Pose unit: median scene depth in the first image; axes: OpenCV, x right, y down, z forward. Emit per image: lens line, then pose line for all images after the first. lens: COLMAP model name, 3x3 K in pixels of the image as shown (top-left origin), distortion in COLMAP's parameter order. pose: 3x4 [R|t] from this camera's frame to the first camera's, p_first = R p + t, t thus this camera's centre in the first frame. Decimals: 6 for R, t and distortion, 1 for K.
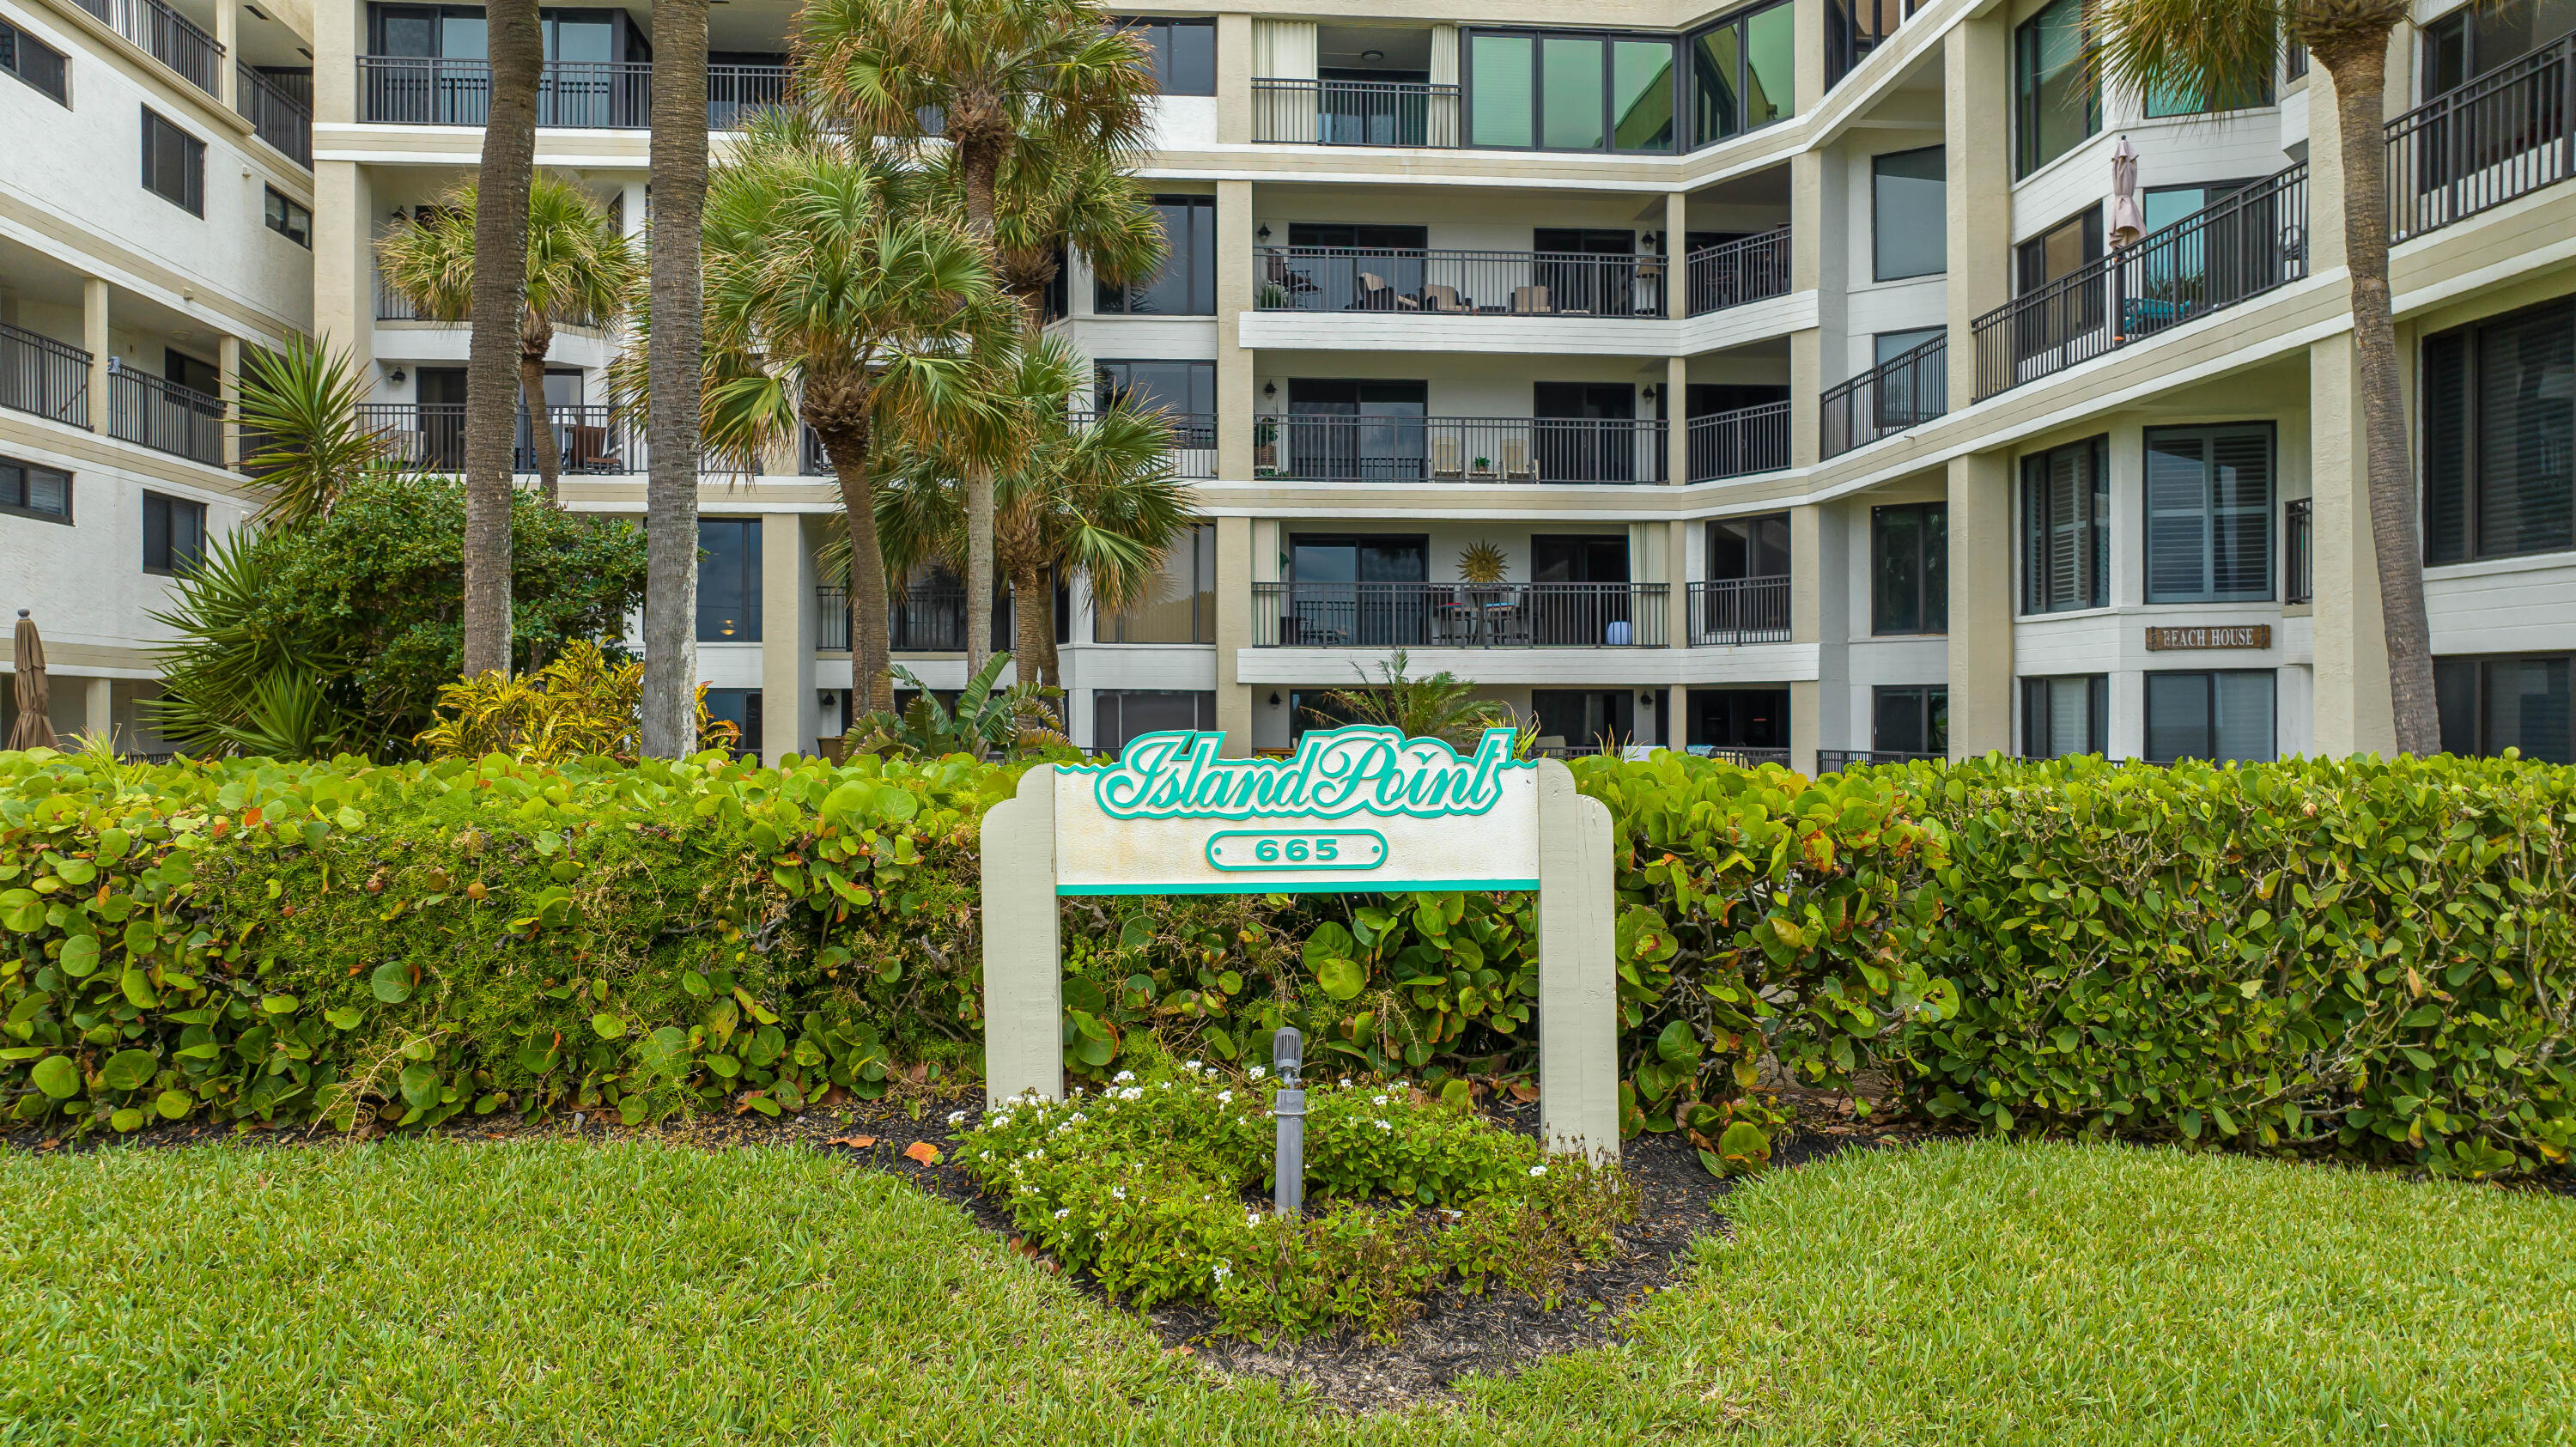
lens RADIAL K [[1805.8, 0, 1278.3], [0, 1805.8, 742.2], [0, 0, 1]] dist [-0.011443, -0.002302]
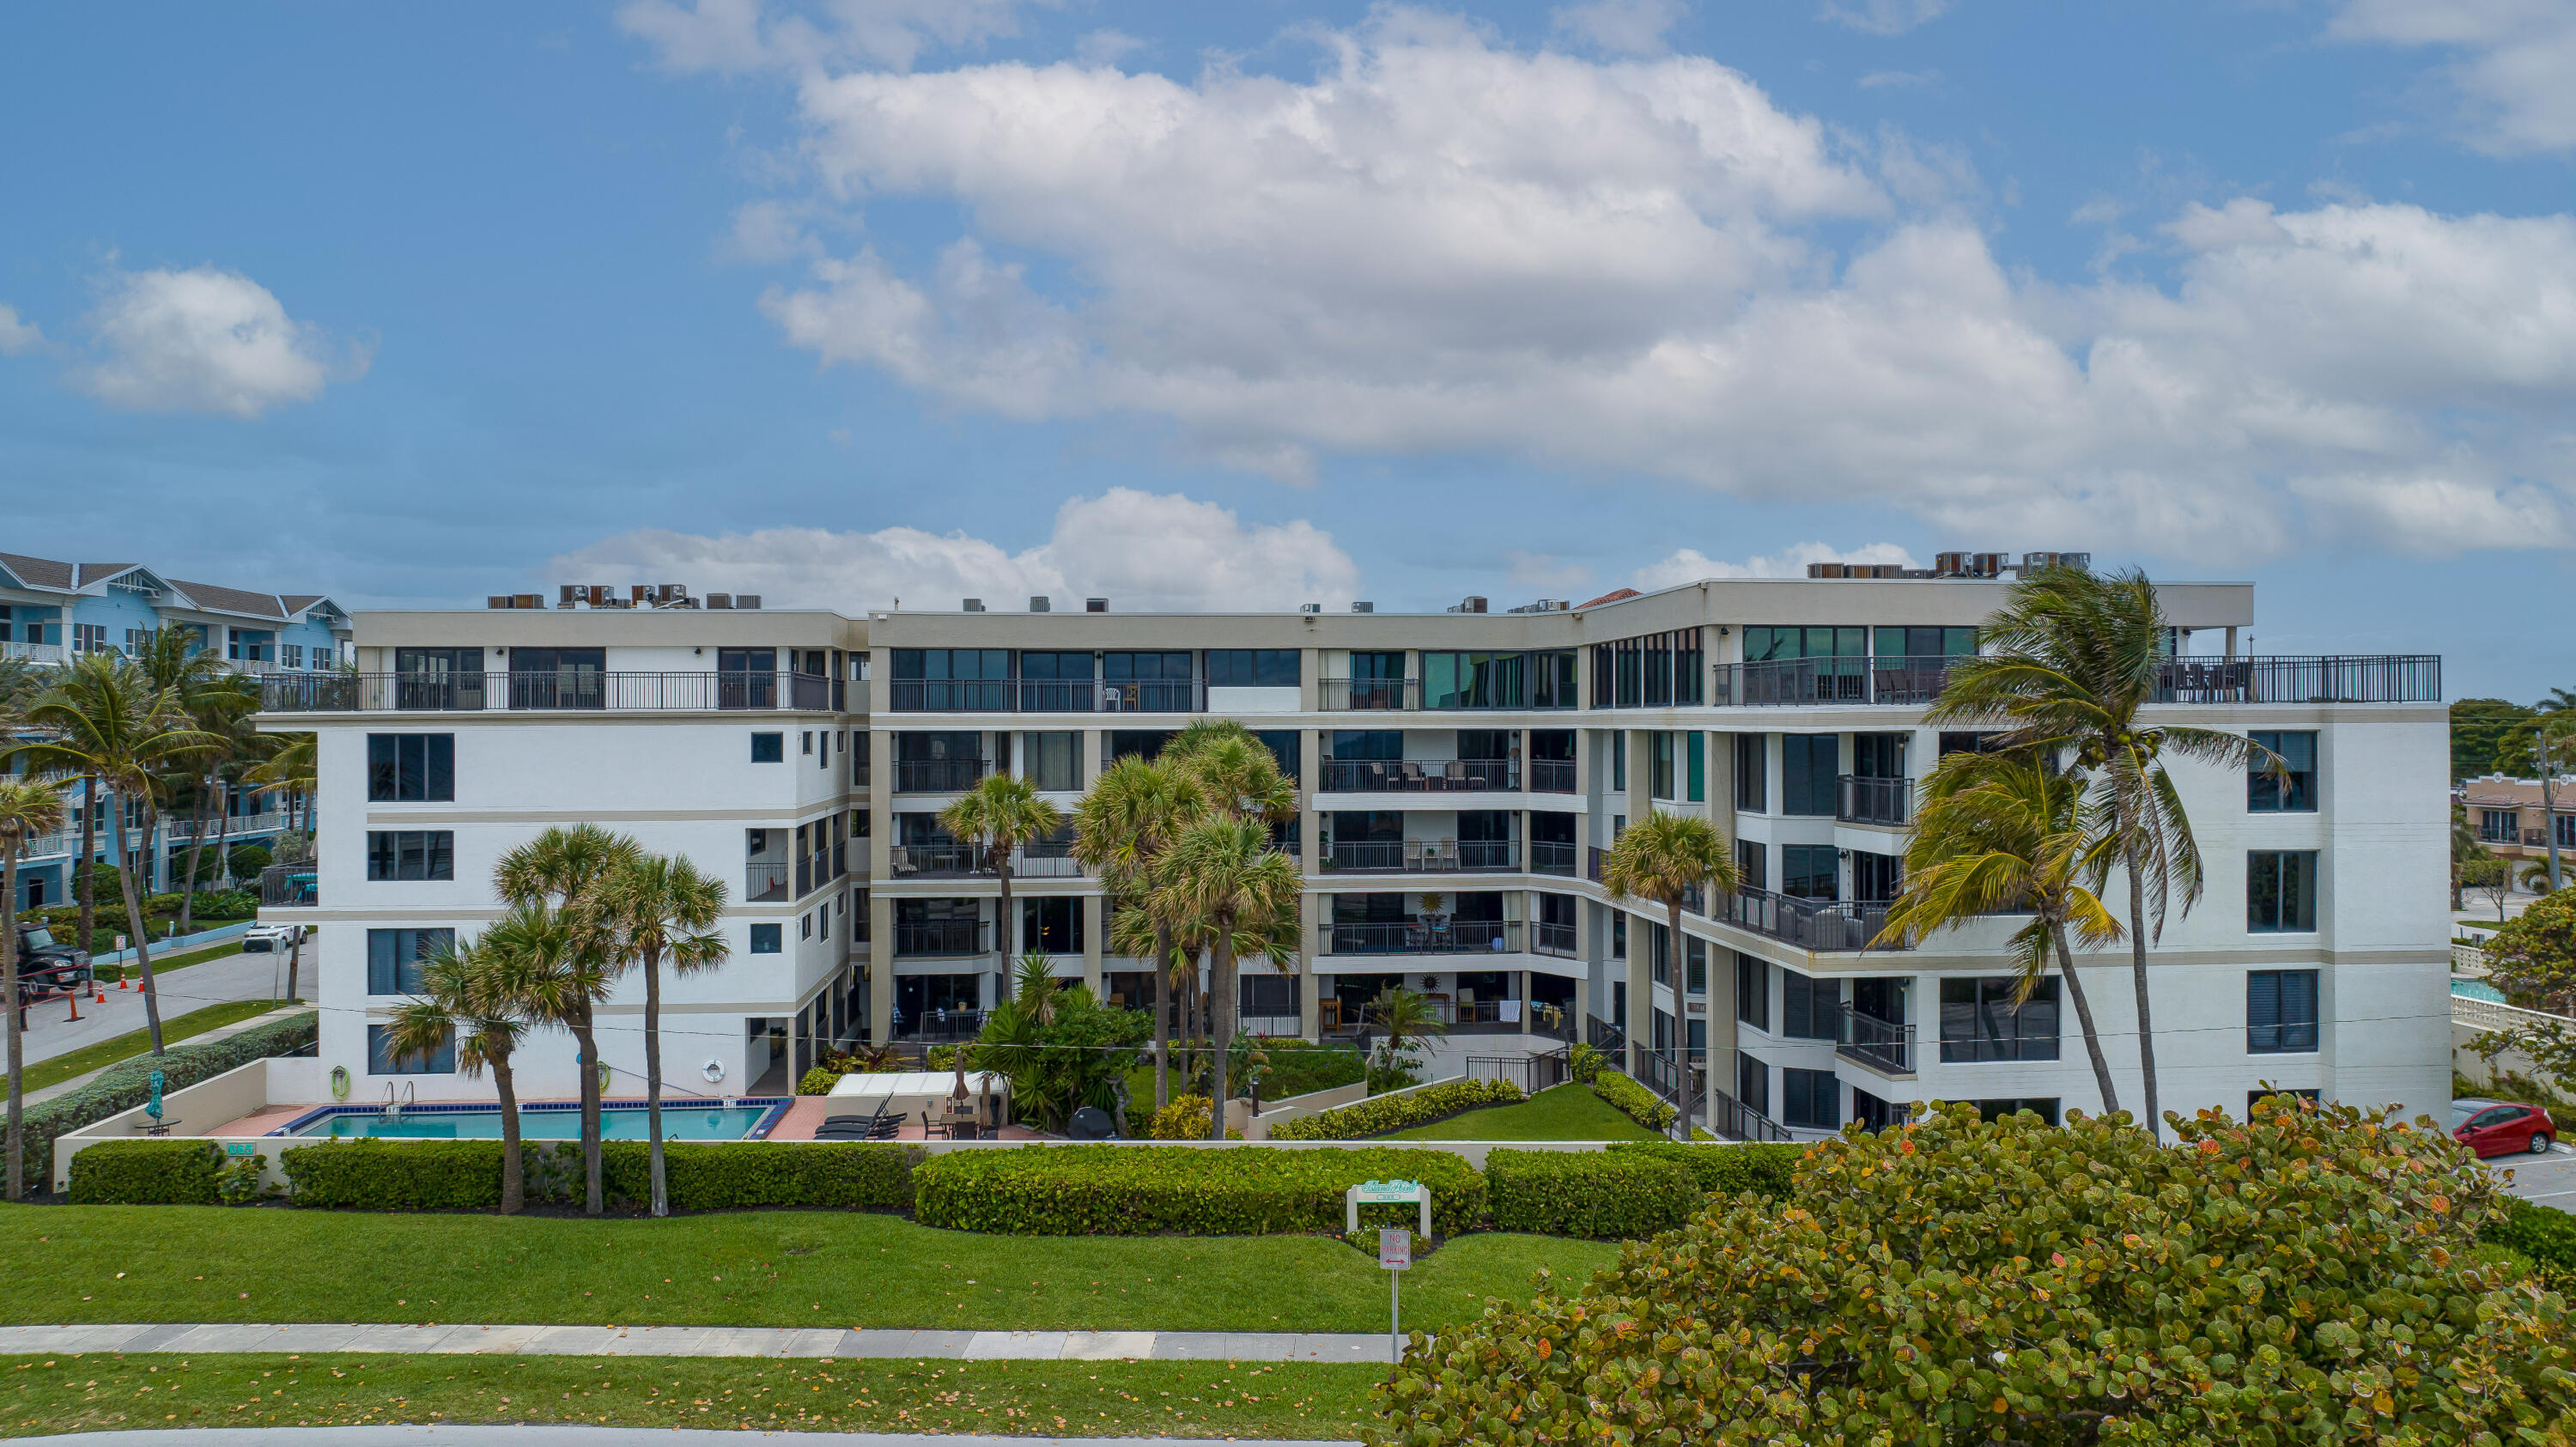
lens RADIAL K [[1805.8, 0, 1285.4], [0, 1805.8, 727.3], [0, 0, 1]] dist [-0.011443, -0.002302]
pose [[0.999827, 0.001182, 0.018583, -0.089197], [-0.000977, 0.999938, -0.011055, -0.288561], [-0.018595, 0.011035, 0.999766, -1.041001]]
